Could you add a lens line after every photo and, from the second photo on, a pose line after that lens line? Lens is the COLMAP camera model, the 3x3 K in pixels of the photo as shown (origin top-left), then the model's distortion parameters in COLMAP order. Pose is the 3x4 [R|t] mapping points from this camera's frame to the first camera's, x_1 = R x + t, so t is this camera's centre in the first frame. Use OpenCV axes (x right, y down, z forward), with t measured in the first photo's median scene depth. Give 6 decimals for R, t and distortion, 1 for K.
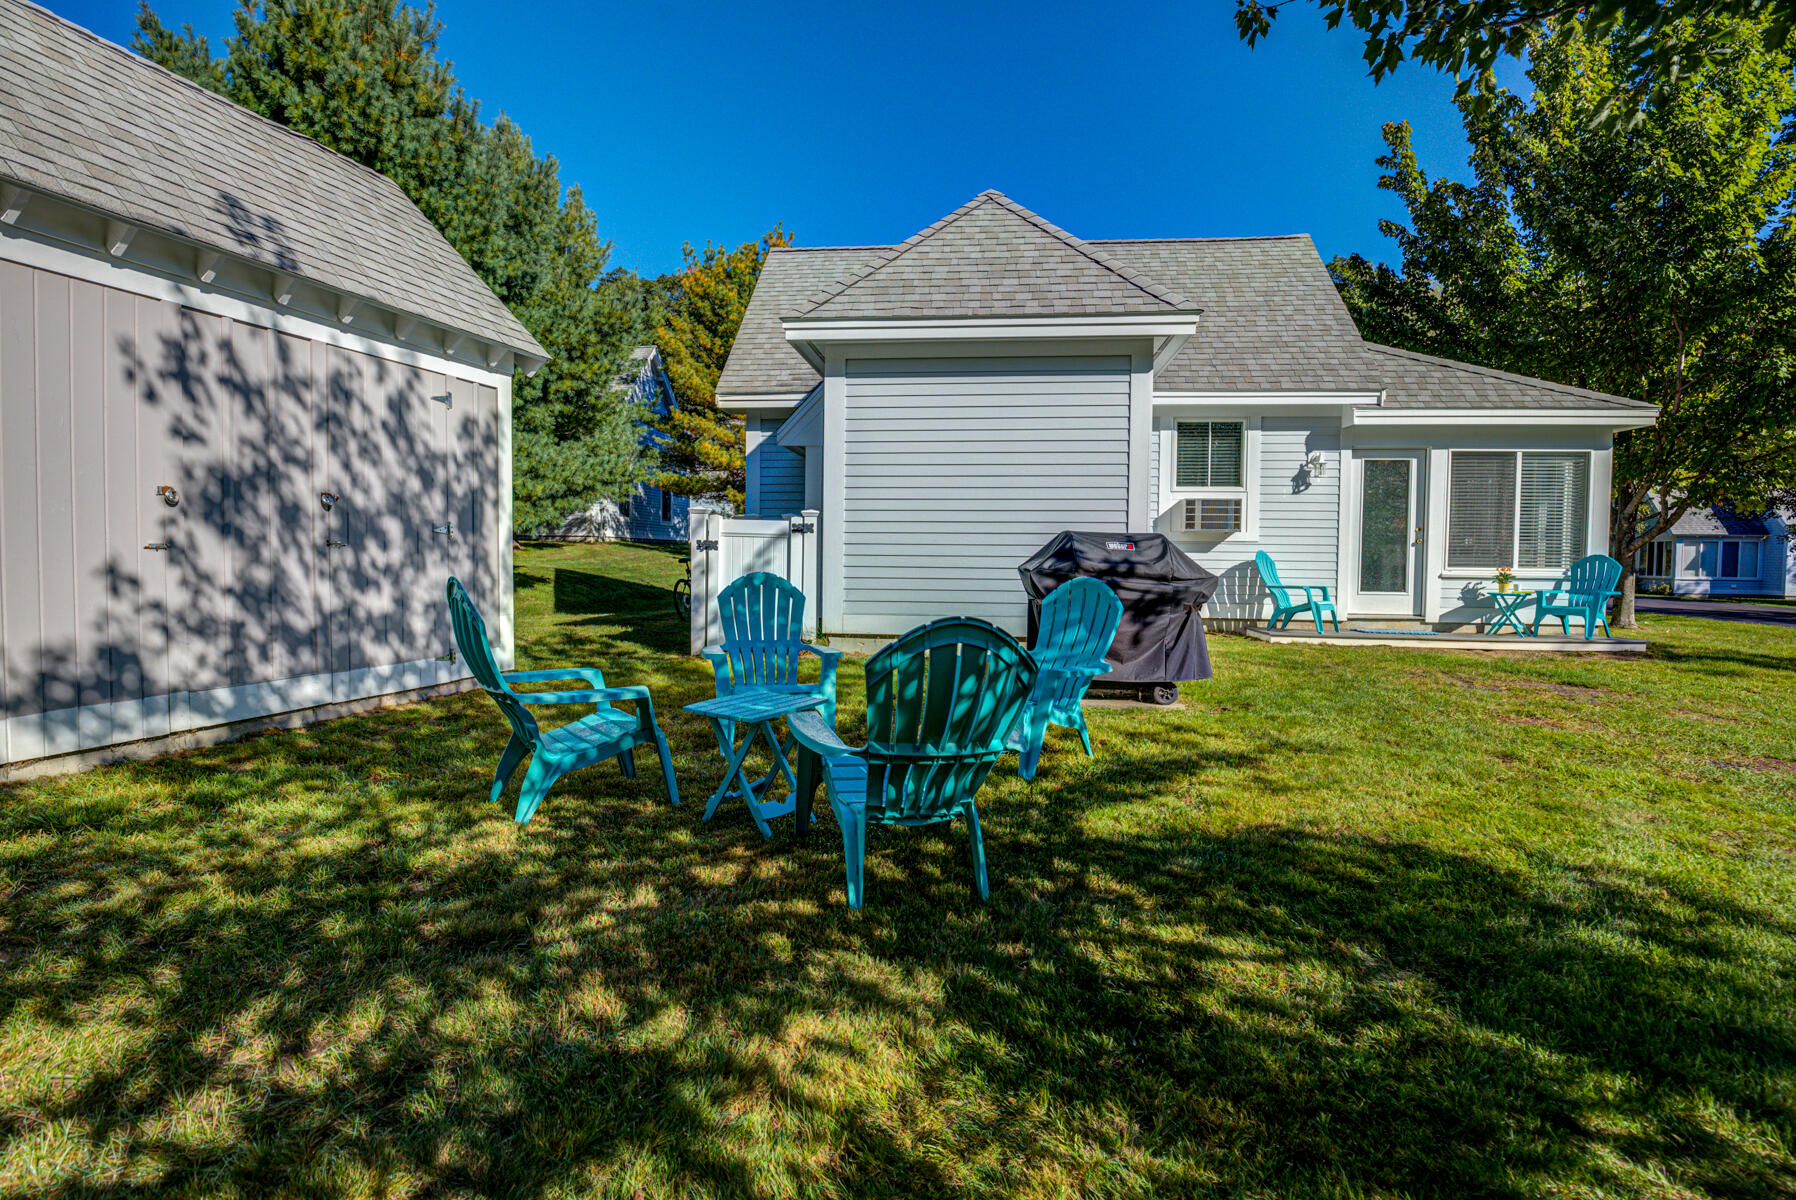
lens RADIAL K [[876.6, 0, 907.6], [0, 876.6, 599.2], [0, 0, 1]] dist [-0.024597, -0.001517]
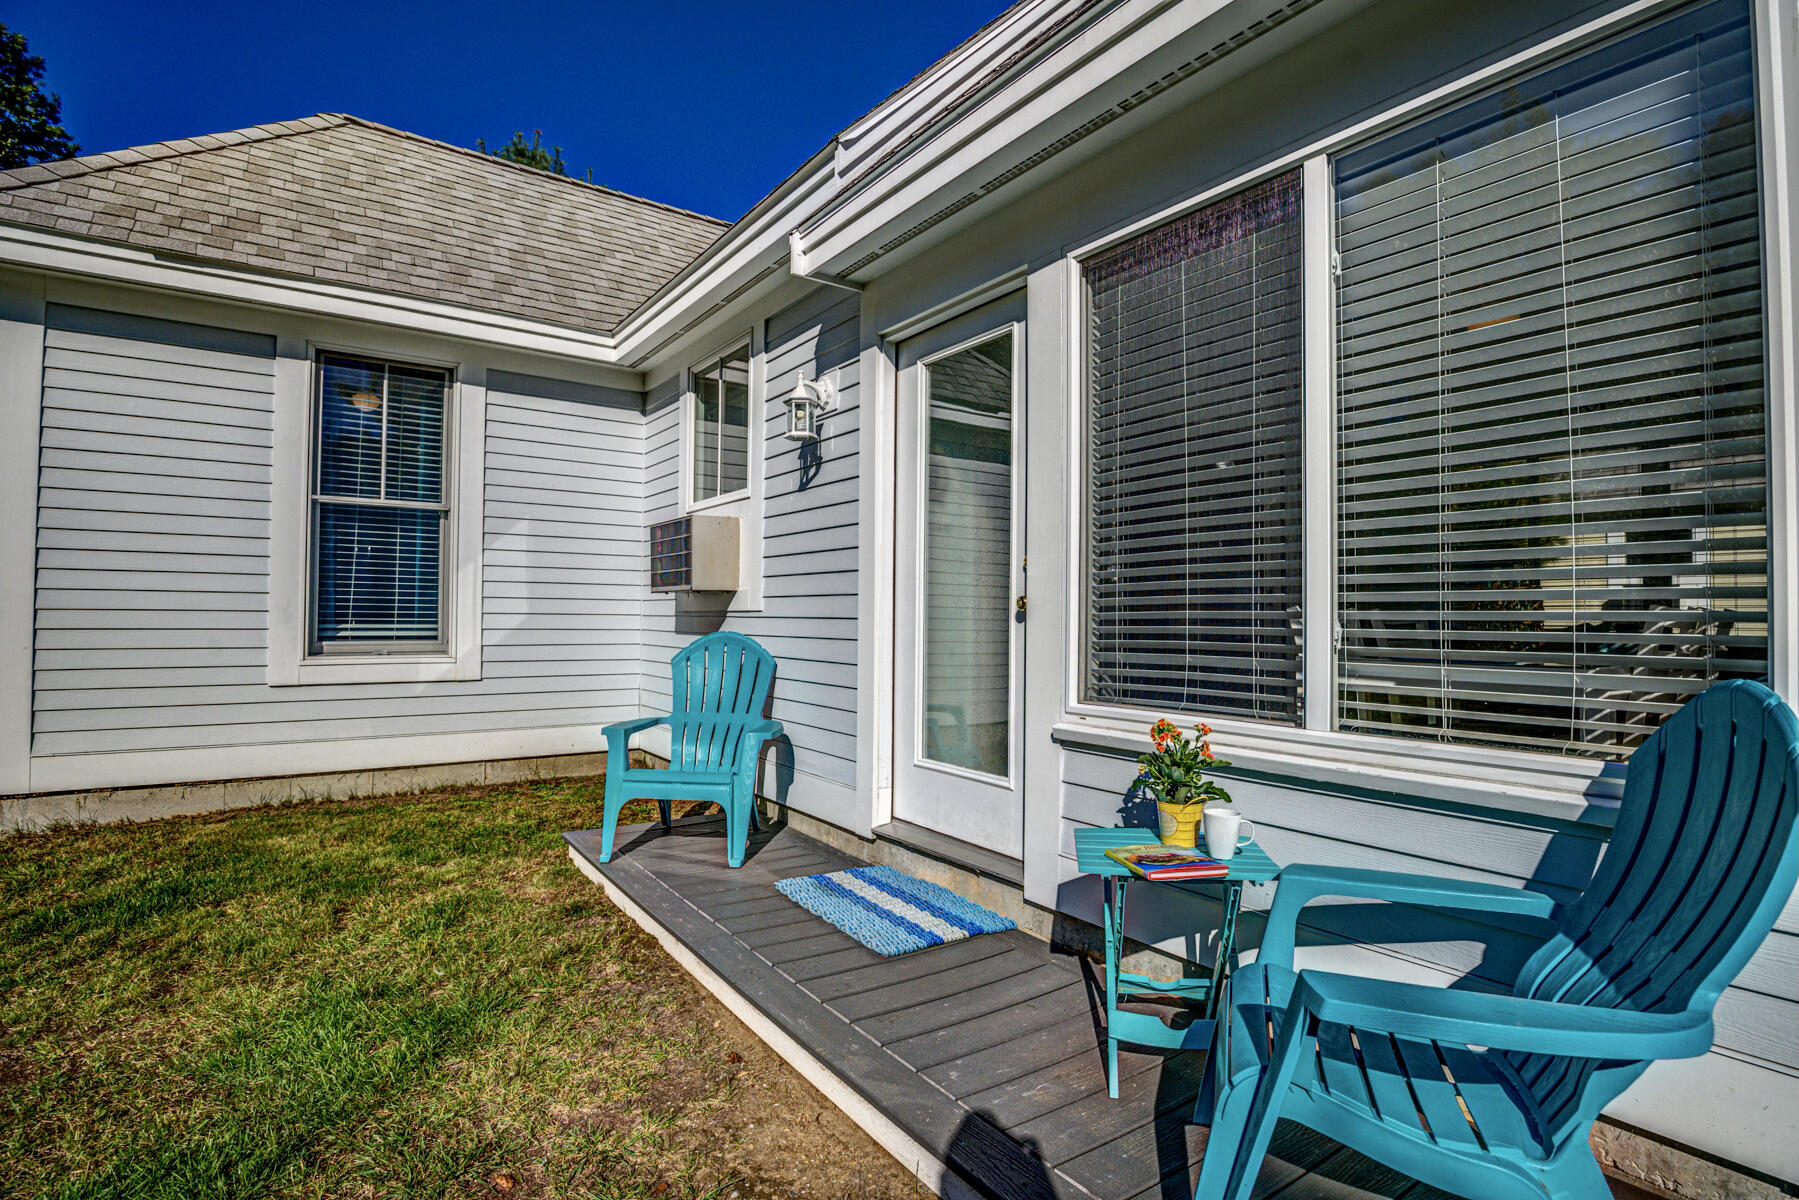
lens RADIAL K [[878.0, 0, 909.1], [0, 878.0, 599.2], [0, 0, 1]] dist [-0.024597, -0.001517]
pose [[0.654630, -0.018529, -0.755722, 0.783771], [-0.032641, 0.998074, -0.052745, -0.051974], [0.755245, 0.059196, 0.652764, 0.787131]]
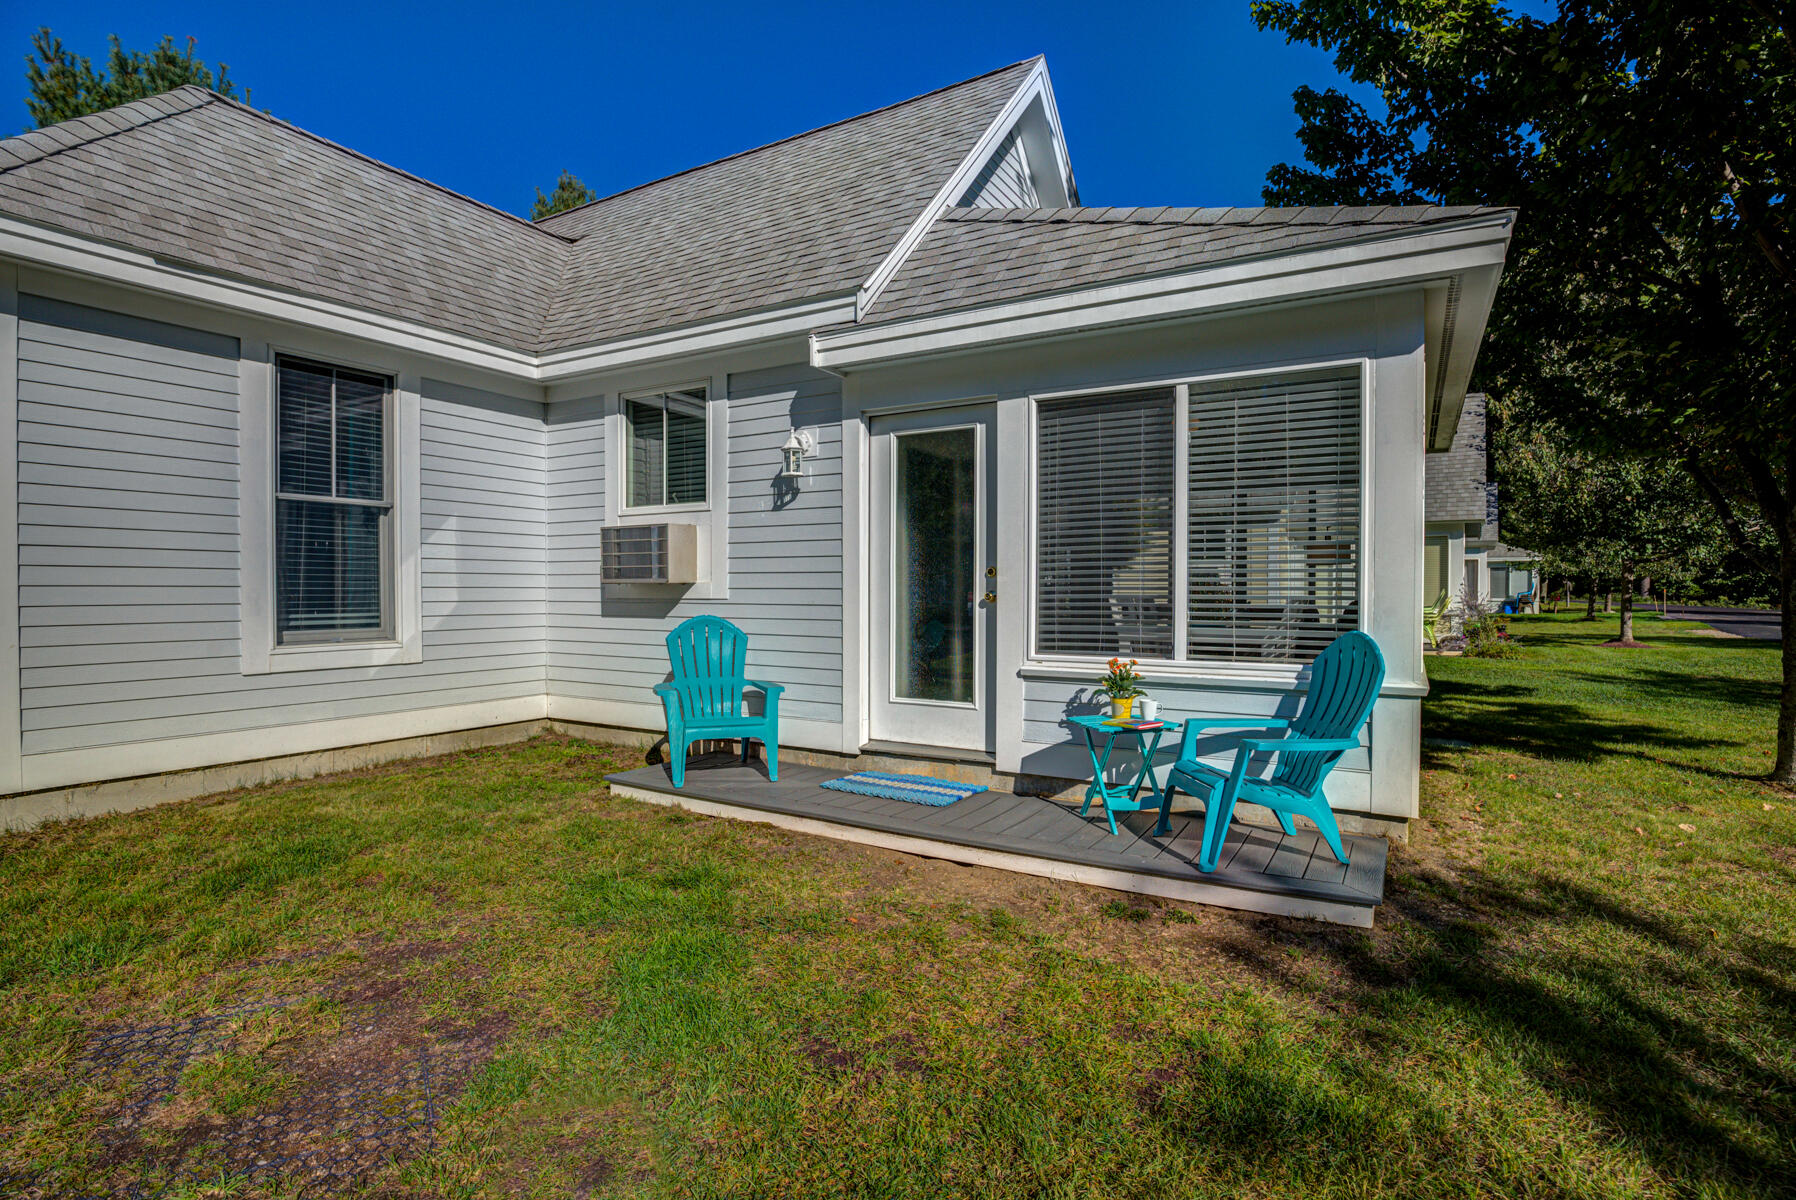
lens RADIAL K [[876.6, 0, 907.6], [0, 876.6, 599.2], [0, 0, 1]] dist [-0.024597, -0.001517]
pose [[0.908041, -0.002229, -0.418876, 0.750902], [-0.010701, 0.999536, -0.028516, -0.051568], [0.418745, 0.030376, 0.907596, 0.550719]]
